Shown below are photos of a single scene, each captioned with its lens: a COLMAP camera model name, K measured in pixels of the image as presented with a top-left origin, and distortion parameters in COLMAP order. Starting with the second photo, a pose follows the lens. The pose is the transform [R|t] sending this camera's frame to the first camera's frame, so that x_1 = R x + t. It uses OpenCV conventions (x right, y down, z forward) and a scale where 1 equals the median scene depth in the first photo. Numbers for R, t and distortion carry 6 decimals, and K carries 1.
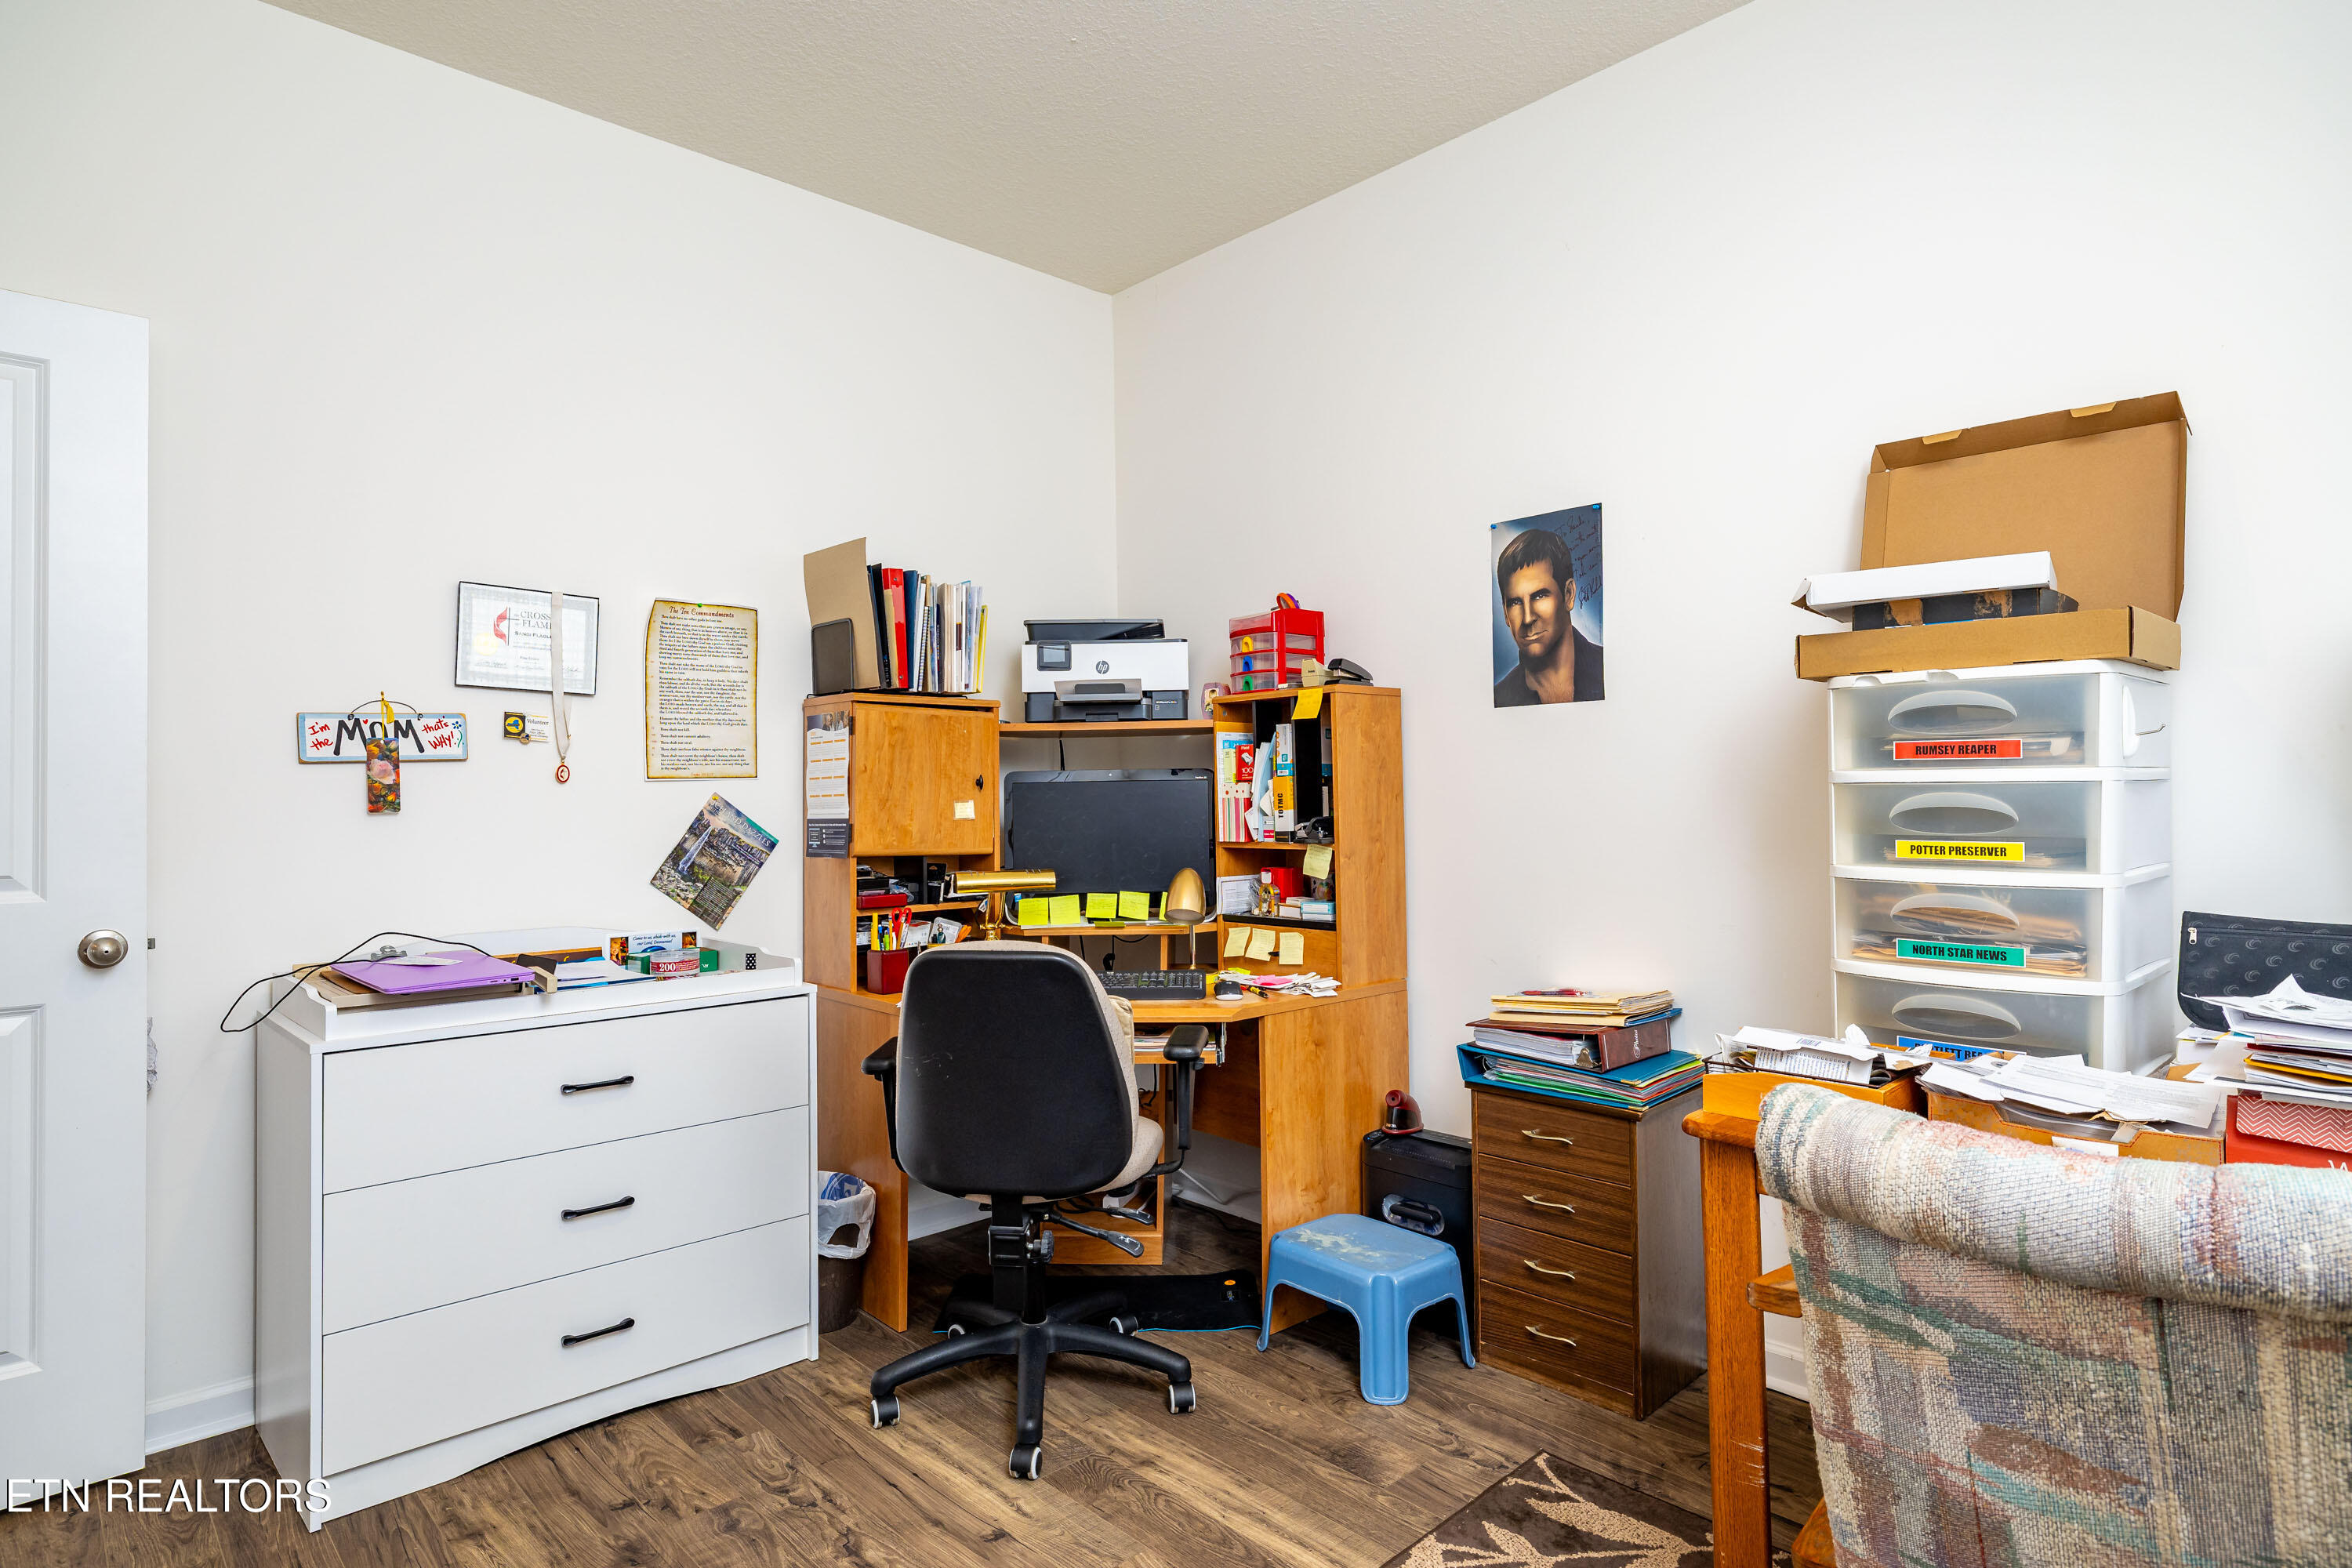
lens RADIAL K [[1269.6, 0, 1178.4], [0, 1269.6, 781.8], [0, 0, 1]] dist [-0.005400, 0.003597]
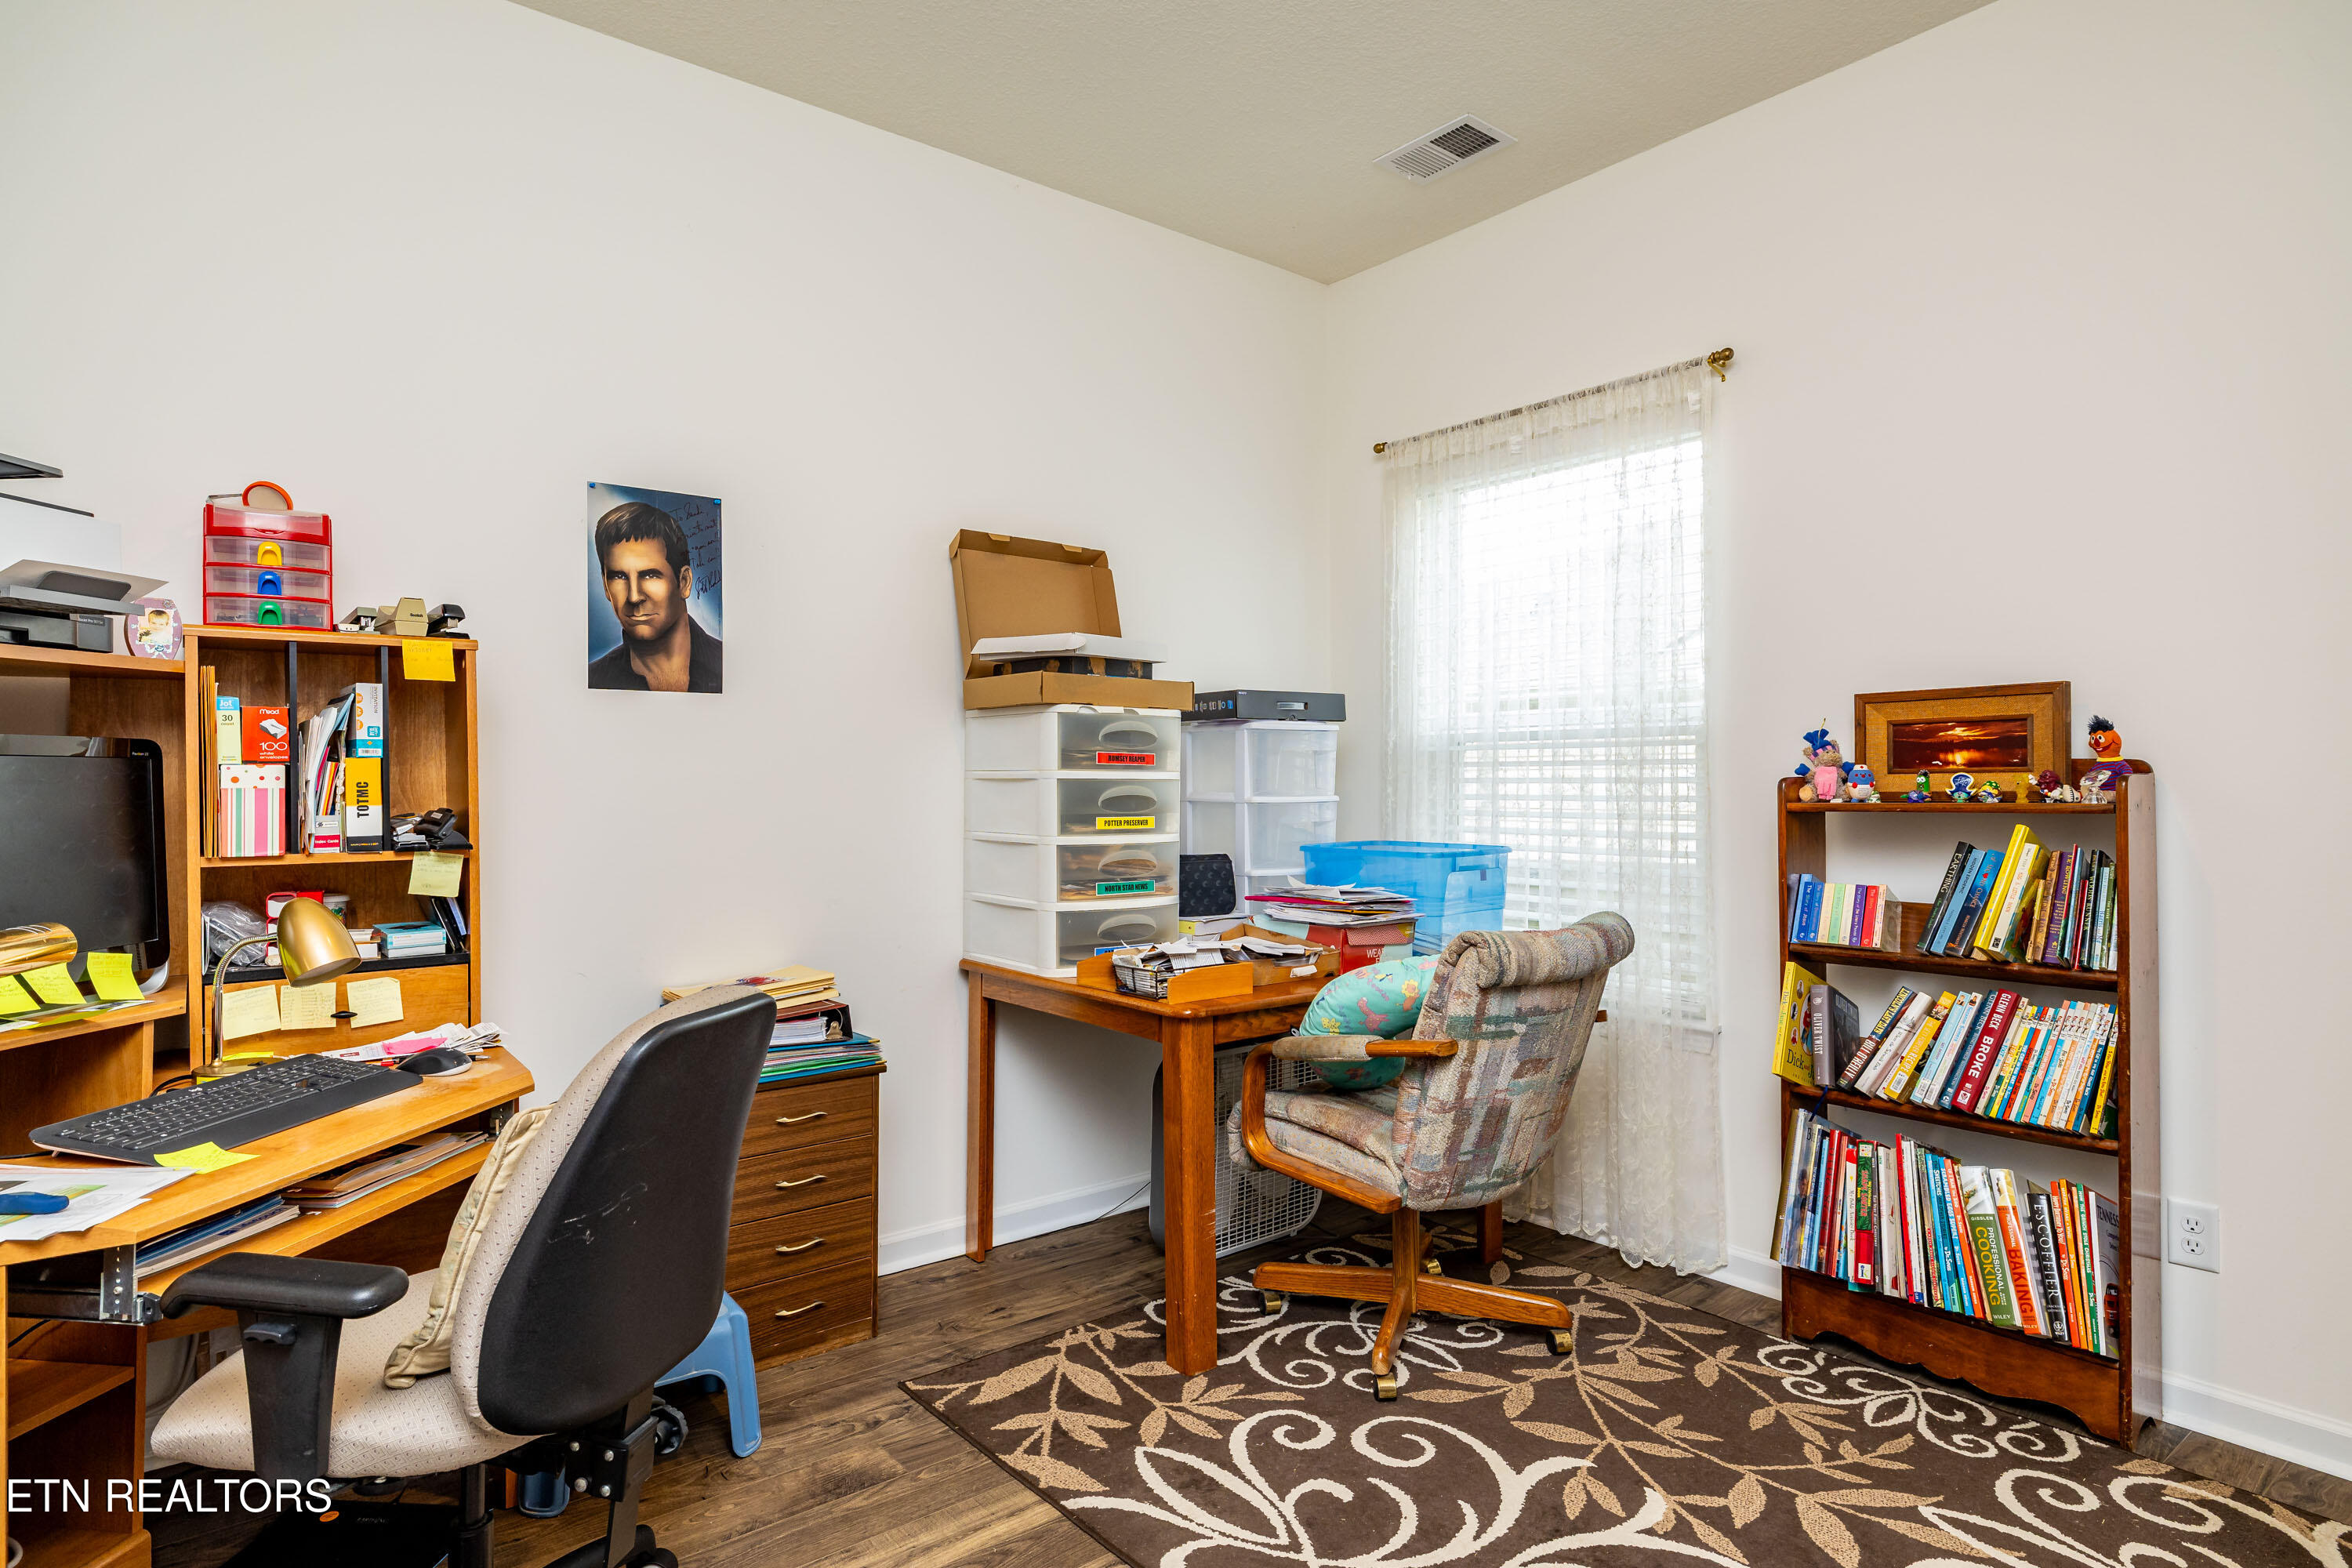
lens RADIAL K [[1269.6, 0, 1180.0], [0, 1269.6, 788.9], [0, 0, 1]] dist [-0.005400, 0.003597]
pose [[0.074311, 0.005994, 0.997217, -0.632263], [-0.009446, 0.999941, -0.005306, 0.013284], [-0.997190, -0.009026, 0.074363, 0.543552]]
